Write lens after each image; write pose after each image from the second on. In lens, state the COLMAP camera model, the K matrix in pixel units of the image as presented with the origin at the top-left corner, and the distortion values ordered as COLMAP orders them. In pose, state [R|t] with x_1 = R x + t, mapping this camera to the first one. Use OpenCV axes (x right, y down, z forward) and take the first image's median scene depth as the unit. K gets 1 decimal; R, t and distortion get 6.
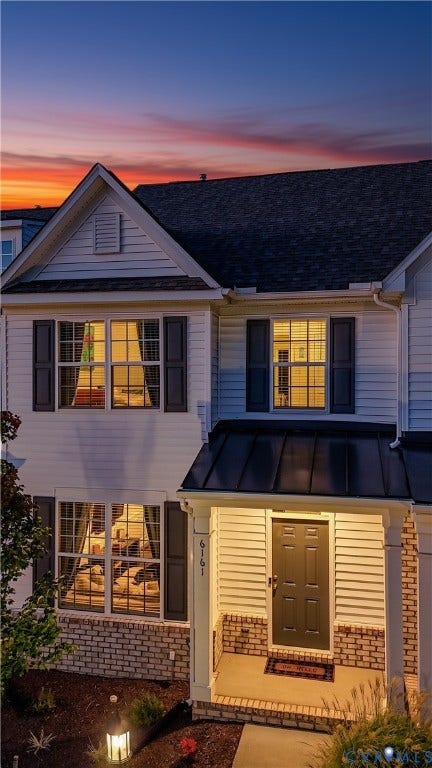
lens RADIAL K [[565.0, 0, 217.9], [0, 565.0, 382.3], [0, 0, 1]] dist [0.047051, -0.031475]
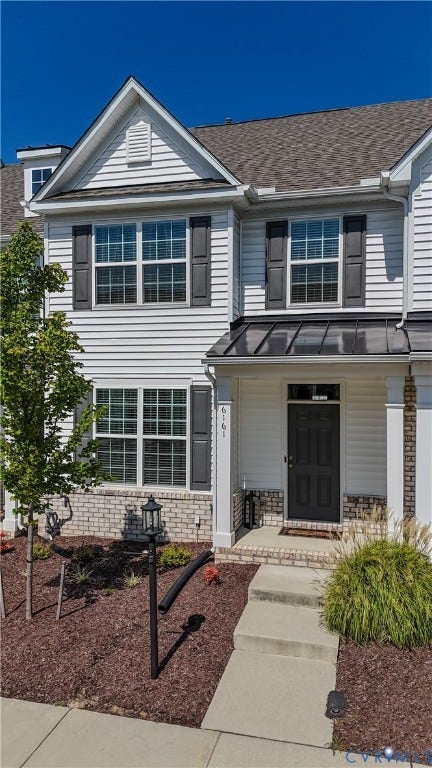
lens RADIAL K [[565.0, 0, 215.8], [0, 565.0, 386.7], [0, 0, 1]] dist [0.047051, -0.031475]
pose [[0.998805, 0.005136, -0.048610, 0.009033], [-0.004322, 0.999849, 0.016846, 0.193789], [0.048689, -0.016616, 0.998676, -0.103044]]
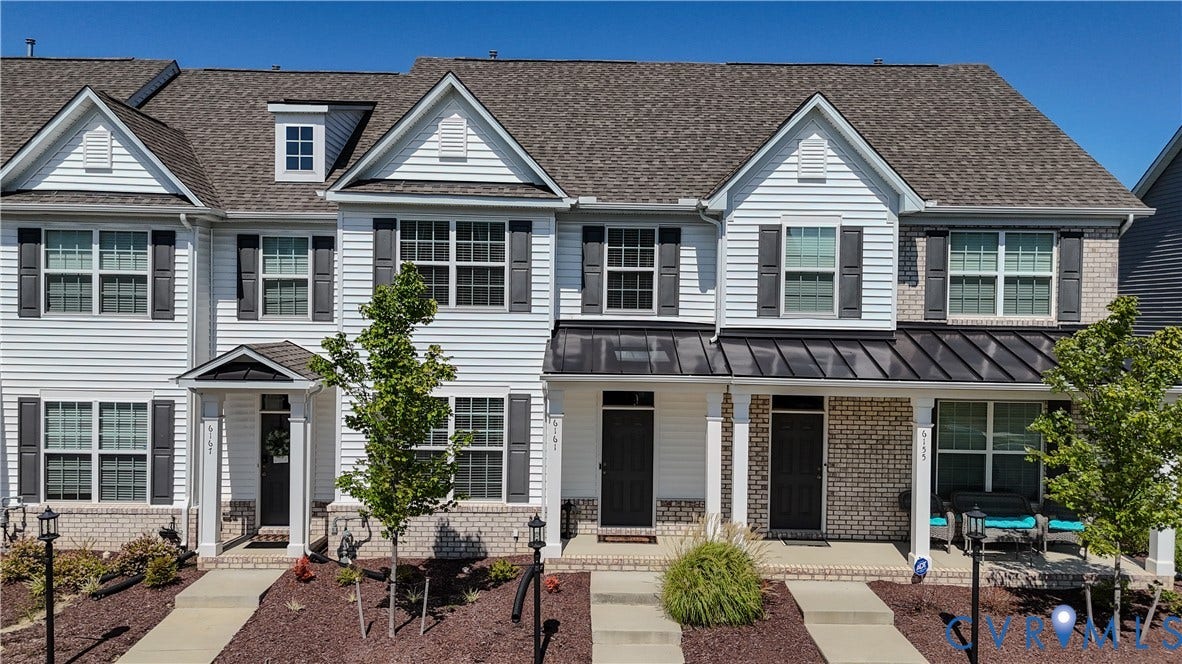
lens RADIAL K [[869.6, 0, 594.4], [0, 869.6, 326.3], [0, 0, 1]] dist [0.047051, -0.031475]
pose [[0.974549, 0.011930, 0.223858, -0.304091], [-0.017250, 0.999613, 0.021824, 0.044098], [-0.223511, -0.025130, 0.974377, -0.635200]]
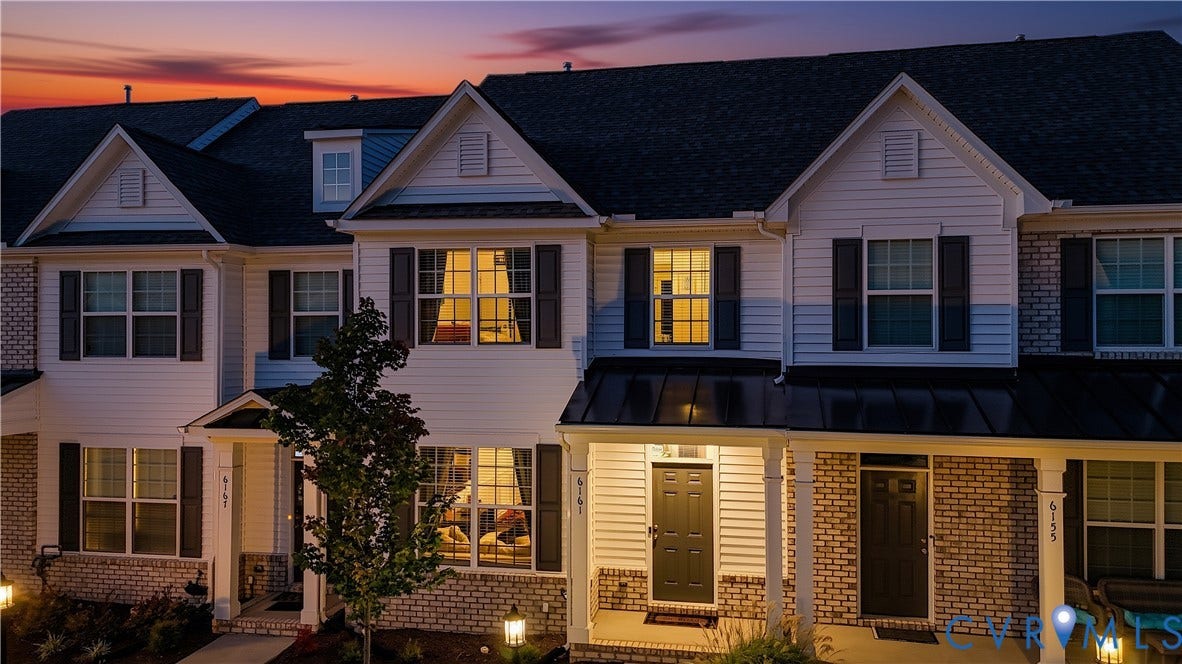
lens RADIAL K [[869.6, 0, 595.9], [0, 869.6, 326.7], [0, 0, 1]] dist [0.047051, -0.031475]
pose [[0.999592, 0.000192, 0.028555, -0.037699], [-0.000117, 0.999996, -0.002659, 0.021289], [-0.028556, 0.002655, 0.999589, -0.426861]]
